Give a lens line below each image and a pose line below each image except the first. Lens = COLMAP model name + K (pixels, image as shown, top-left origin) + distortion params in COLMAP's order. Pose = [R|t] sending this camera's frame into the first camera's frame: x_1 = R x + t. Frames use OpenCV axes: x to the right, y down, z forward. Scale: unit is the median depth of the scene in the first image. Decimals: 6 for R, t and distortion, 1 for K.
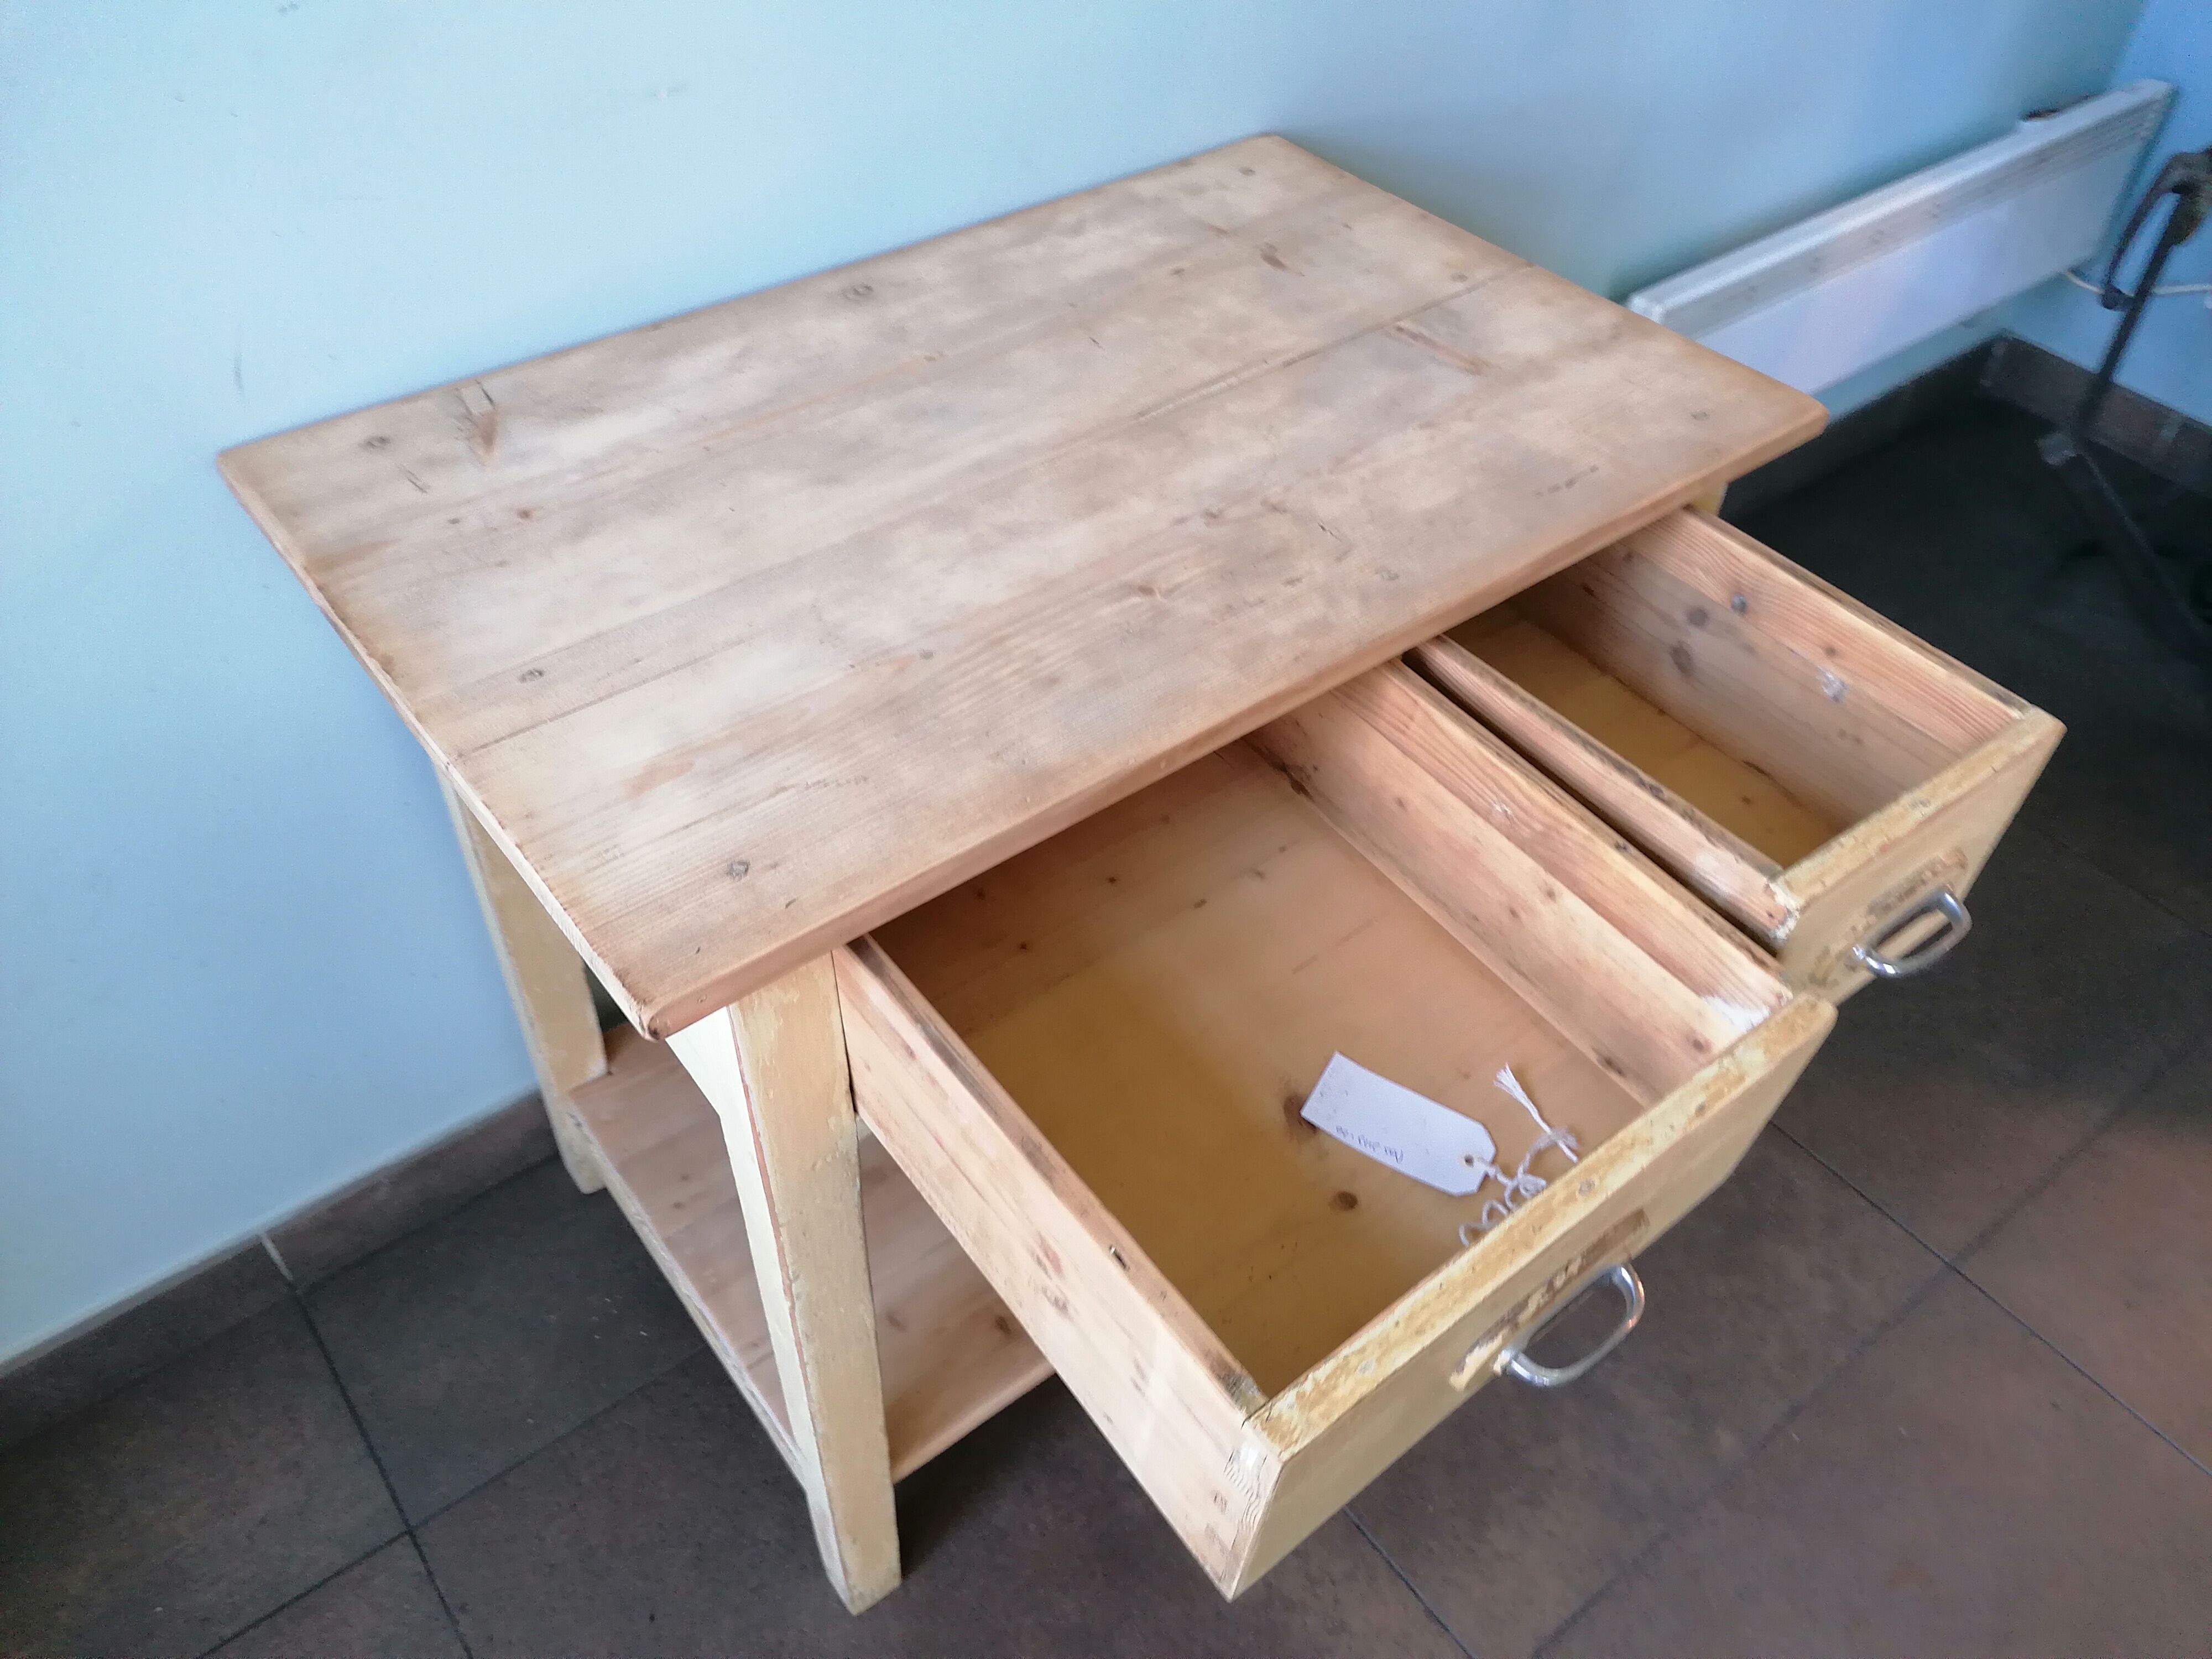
lens RADIAL K [[1652.3, 0, 1106.8], [0, 1652.3, 826.9], [0, 0, 1]] dist [0.111990, -0.148416]
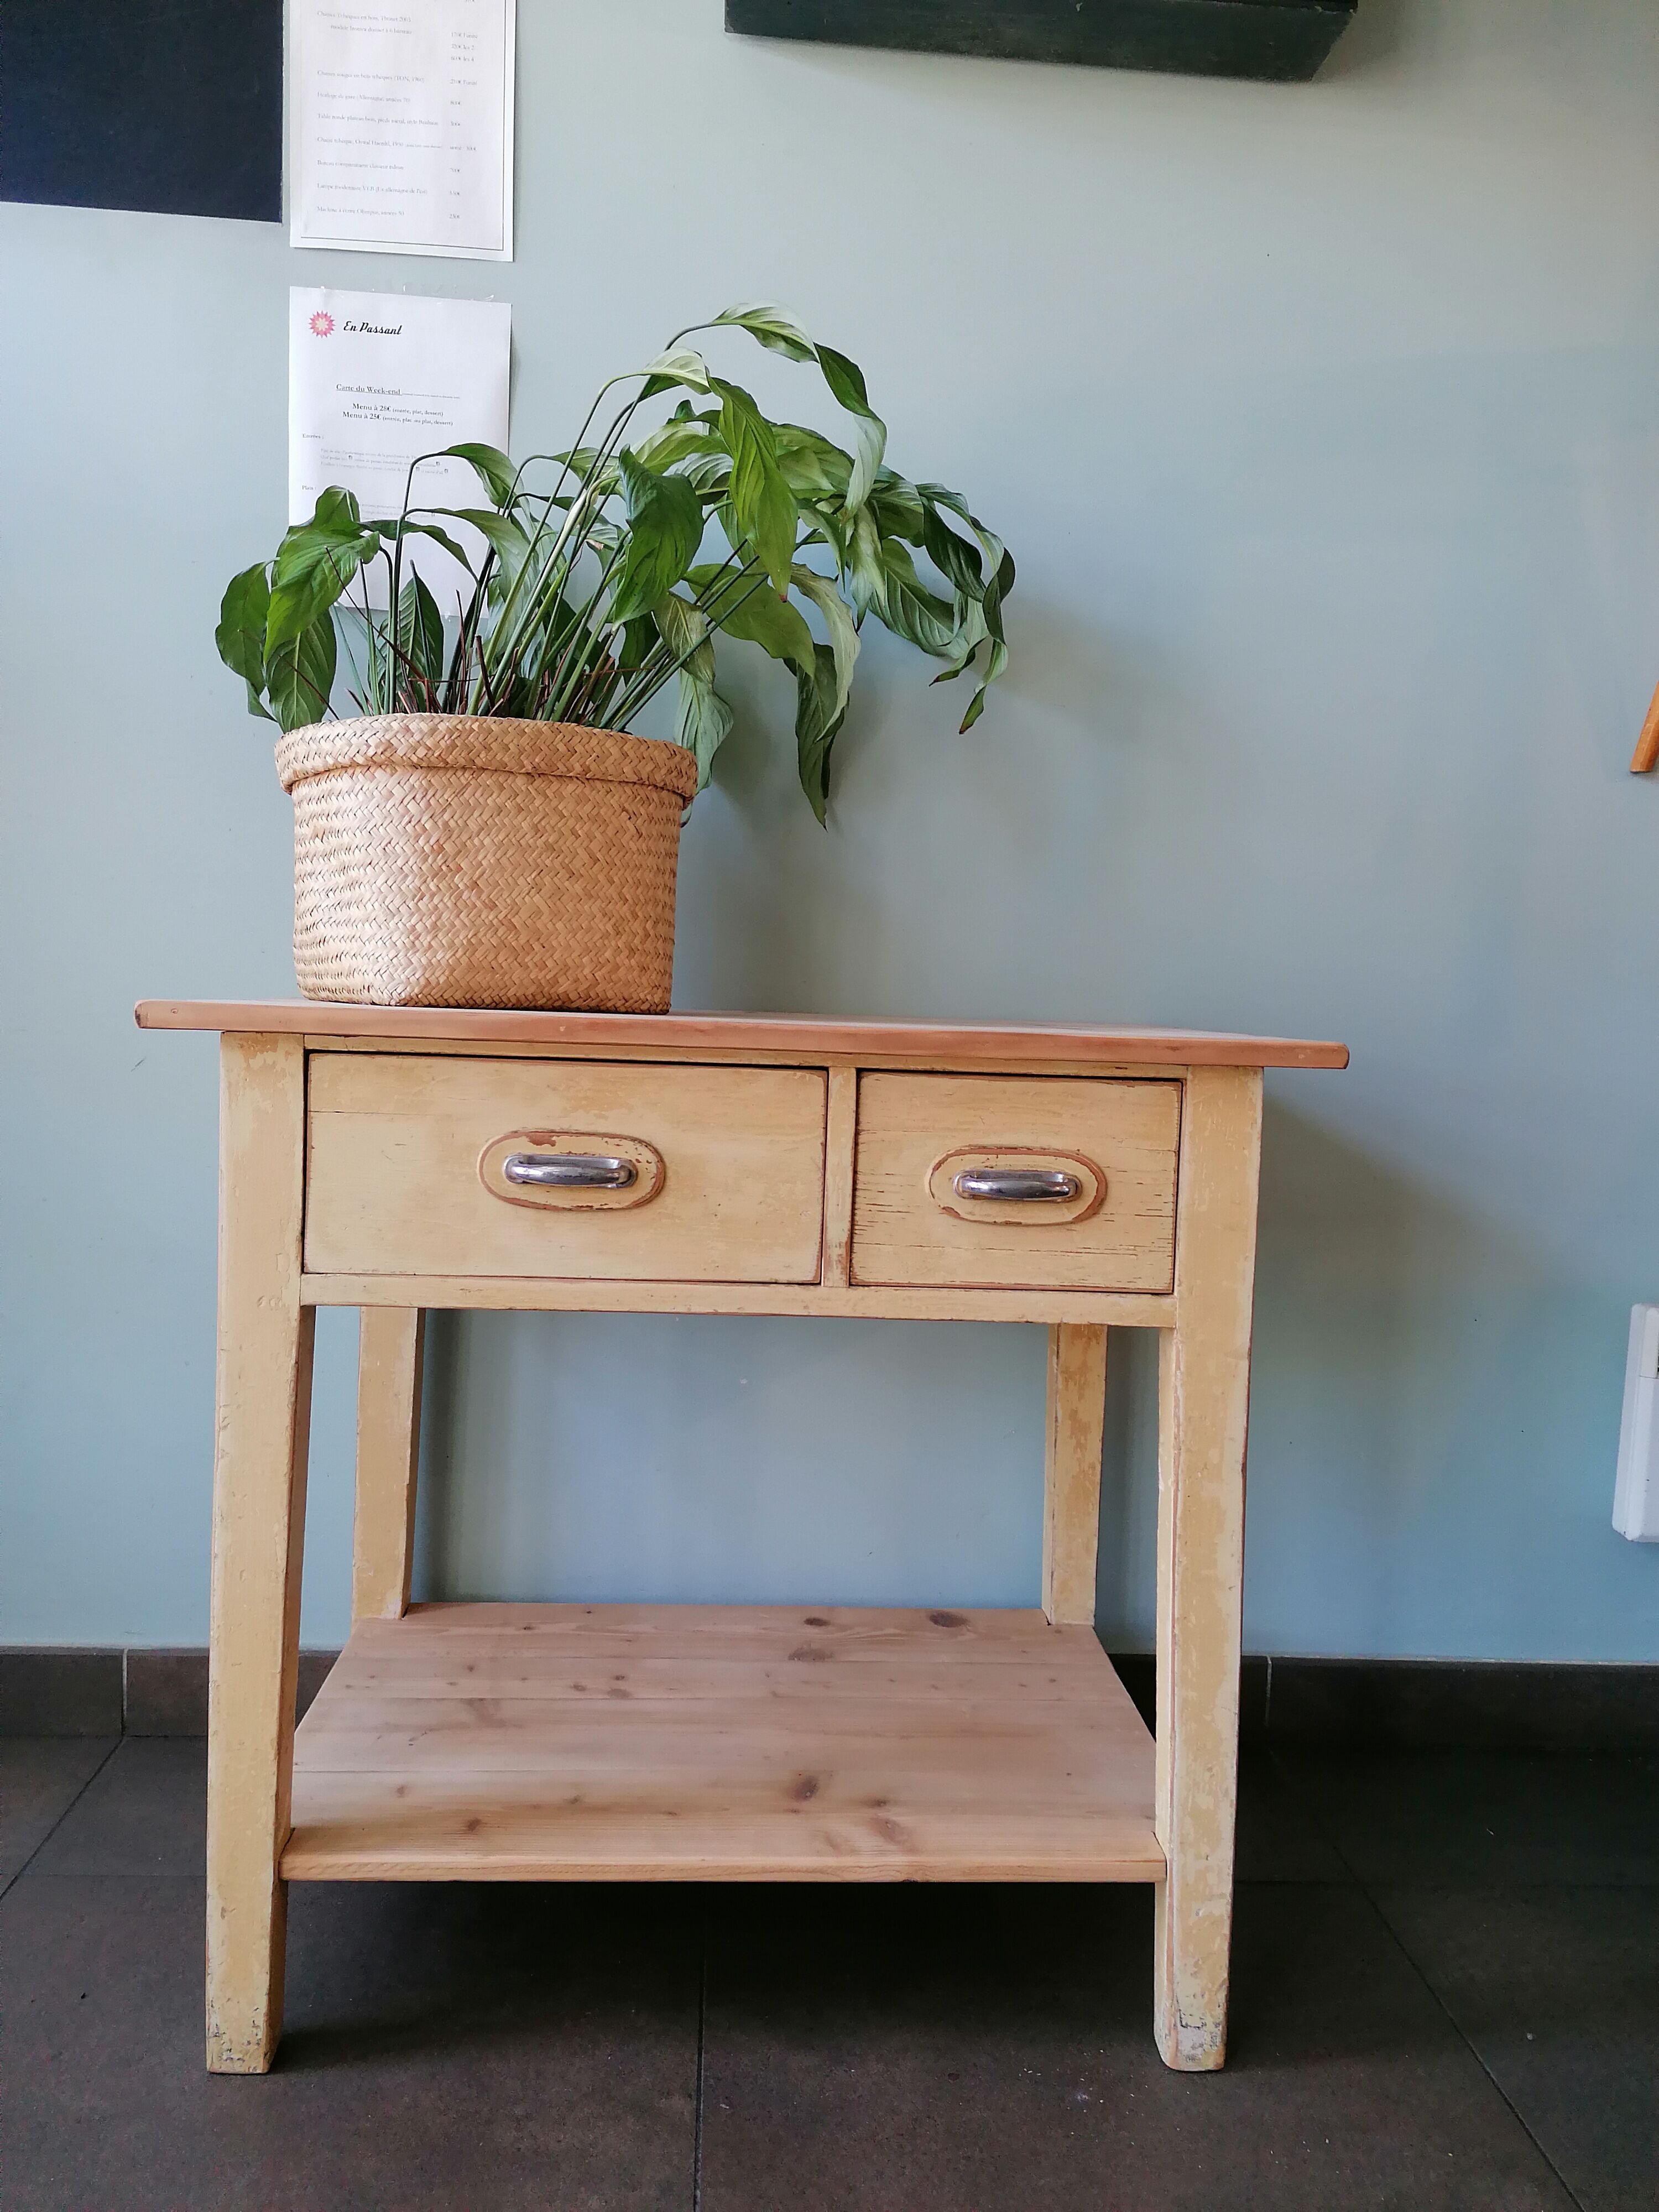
lens RADIAL K [[1660.7, 0, 831.7], [0, 1660.7, 1105.5], [0, 0, 1]] dist [0.109380, -0.152254]
pose [[0.826879, 0.046556, -0.560449, 0.803793], [-0.403186, 0.743829, -0.533067, 0.529460], [0.392061, 0.666747, 0.633827, 0.204961]]
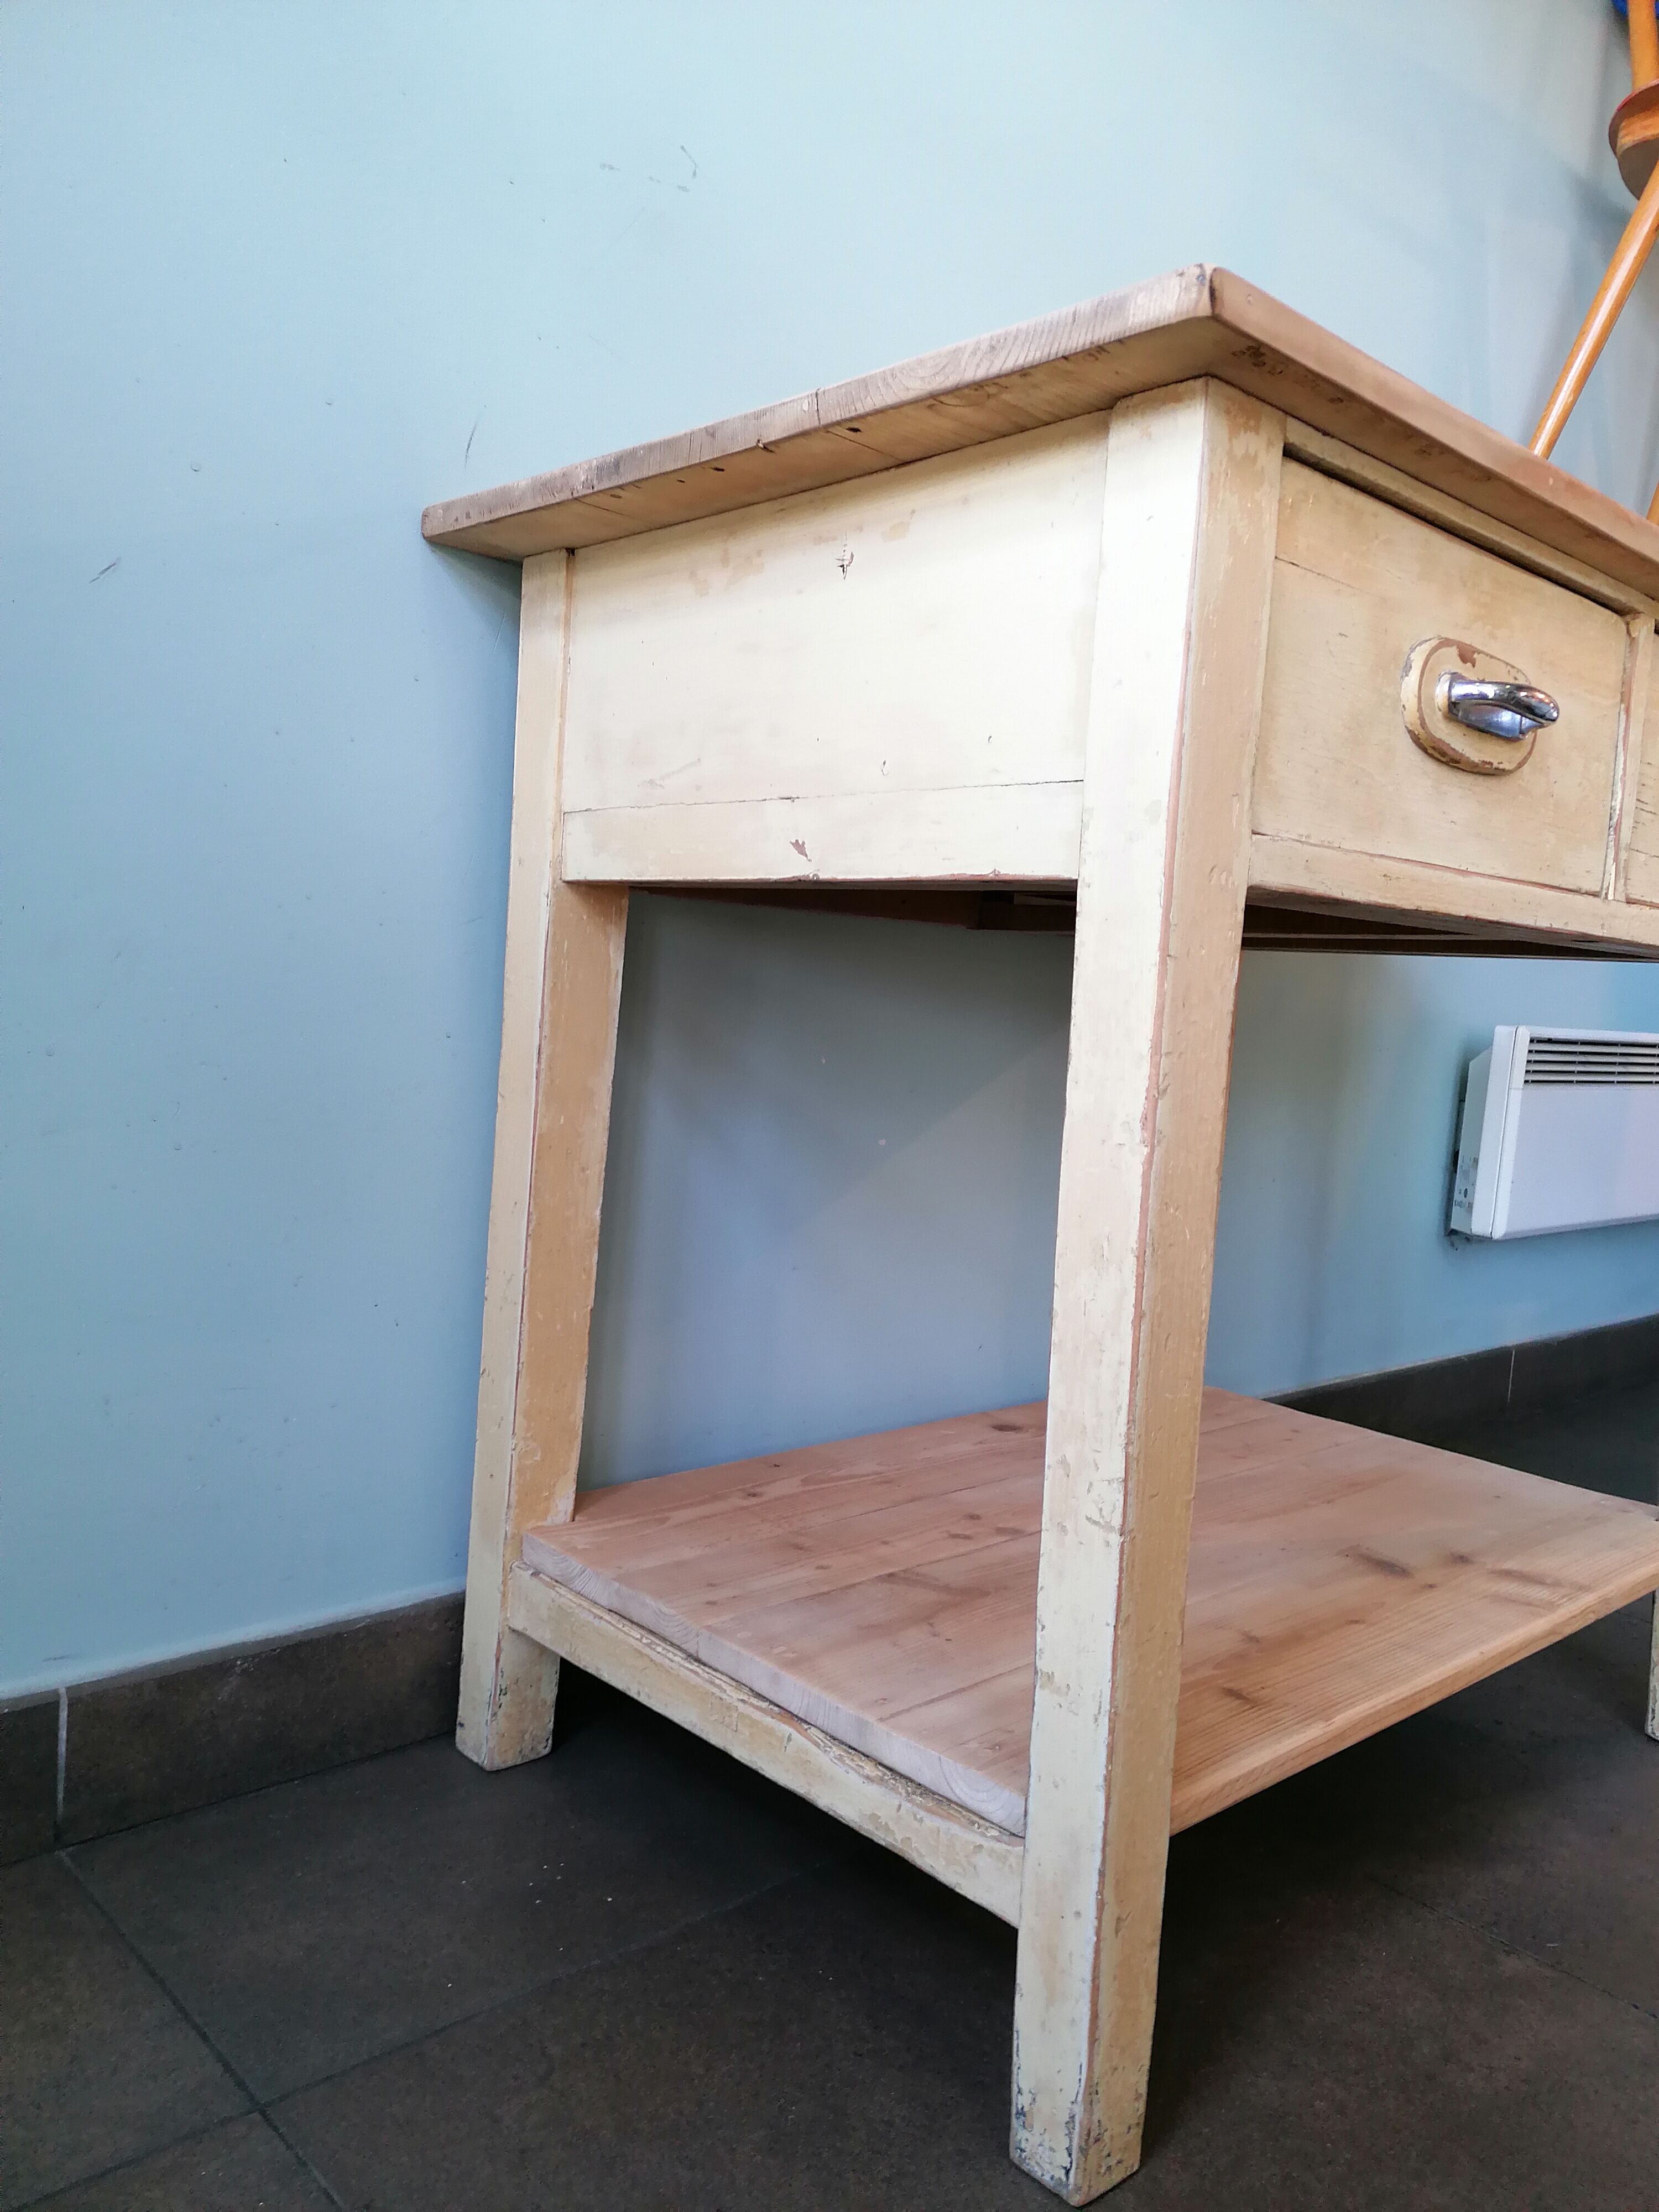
lens RADIAL K [[1657.9, 0, 832.5], [0, 1657.9, 1106.2], [0, 0, 1]] dist [0.106218, -0.133597]
pose [[0.994733, 0.029047, 0.098295, -0.365055], [0.040199, 0.771612, -0.634822, 0.663866], [-0.094286, 0.635429, 0.766381, 0.428764]]
